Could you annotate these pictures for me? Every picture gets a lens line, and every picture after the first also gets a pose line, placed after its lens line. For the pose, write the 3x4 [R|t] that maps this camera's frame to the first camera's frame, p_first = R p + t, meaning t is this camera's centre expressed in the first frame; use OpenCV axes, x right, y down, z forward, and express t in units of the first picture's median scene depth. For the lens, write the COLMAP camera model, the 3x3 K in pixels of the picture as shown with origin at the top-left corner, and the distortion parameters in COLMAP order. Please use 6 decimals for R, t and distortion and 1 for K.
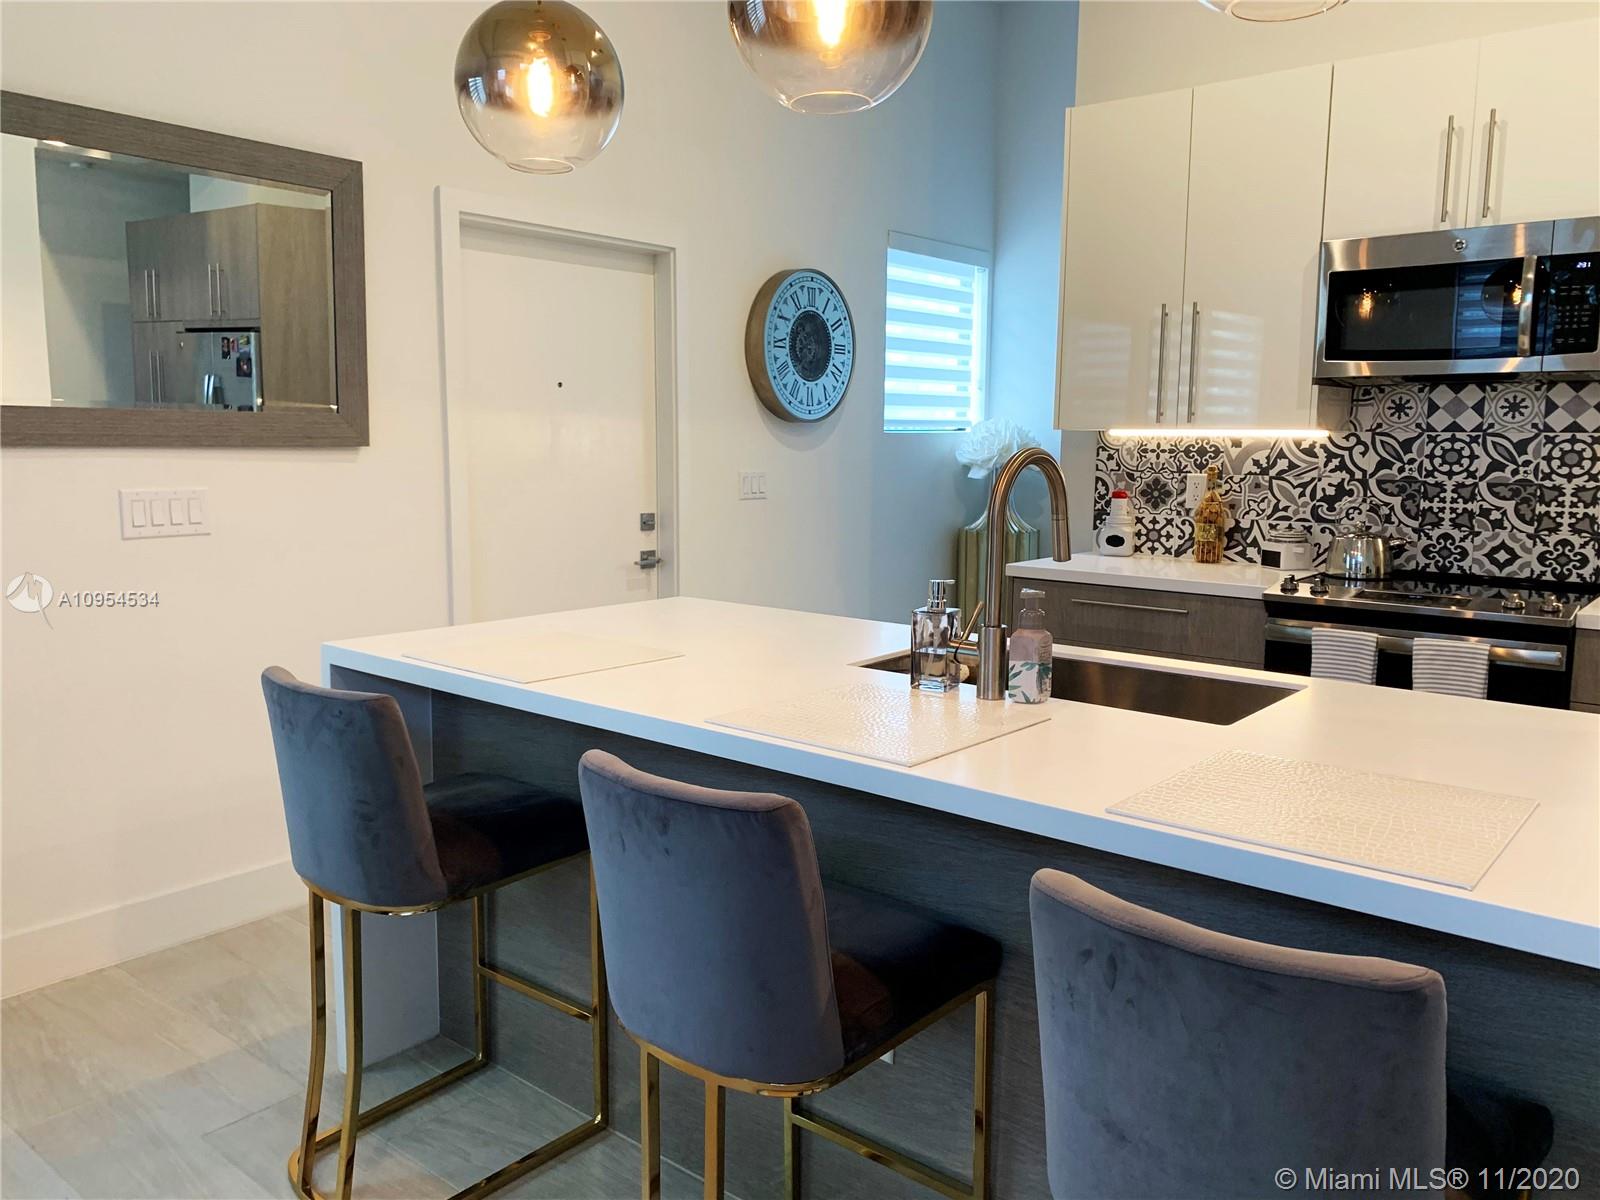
lens RADIAL K [[1234.5, 0, 800.0], [0, 1234.5, 600.0], [0, 0, 1]] dist [0.100971, -0.002143]
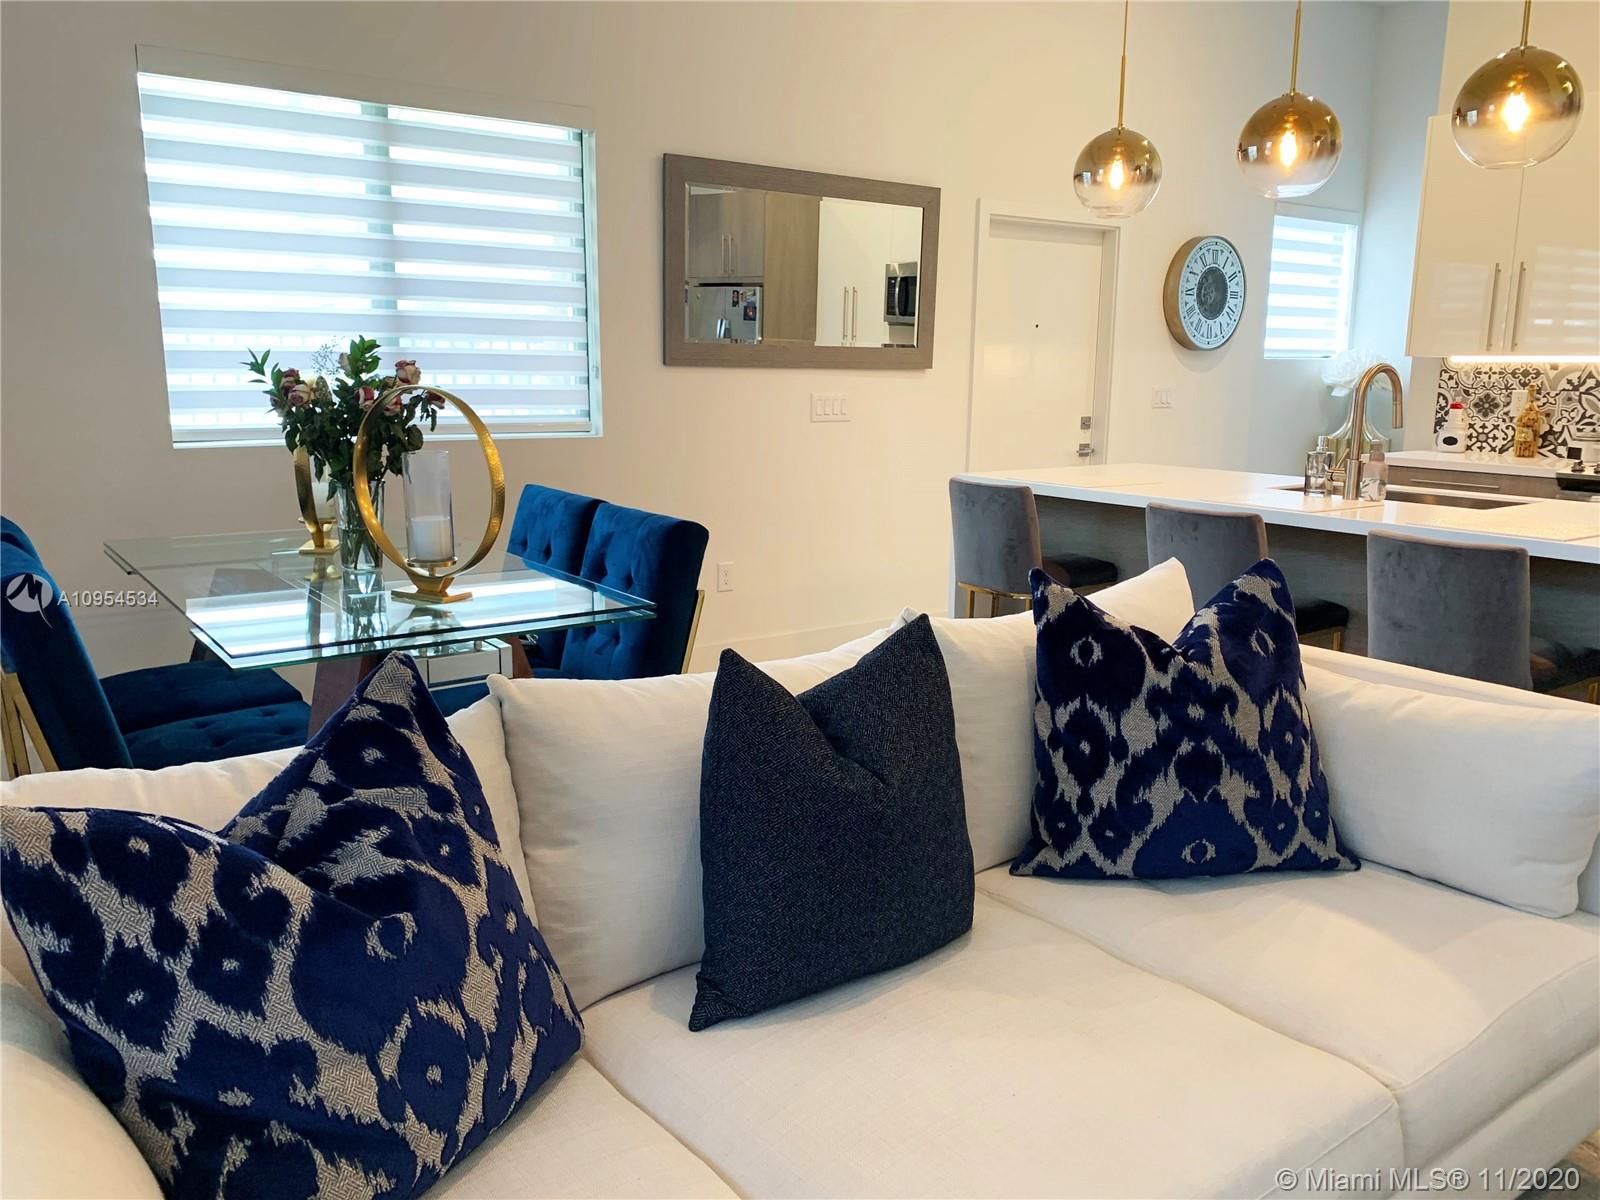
lens RADIAL K [[1268.3, 0, 800.0], [0, 1268.3, 600.0], [0, 0, 1]] dist [-0.035761, 0.094670]
pose [[0.968864, 0.047467, -0.243001, -0.082641], [-0.035417, 0.997928, 0.053718, 0.073763], [0.245047, -0.043439, 0.968538, -0.484589]]
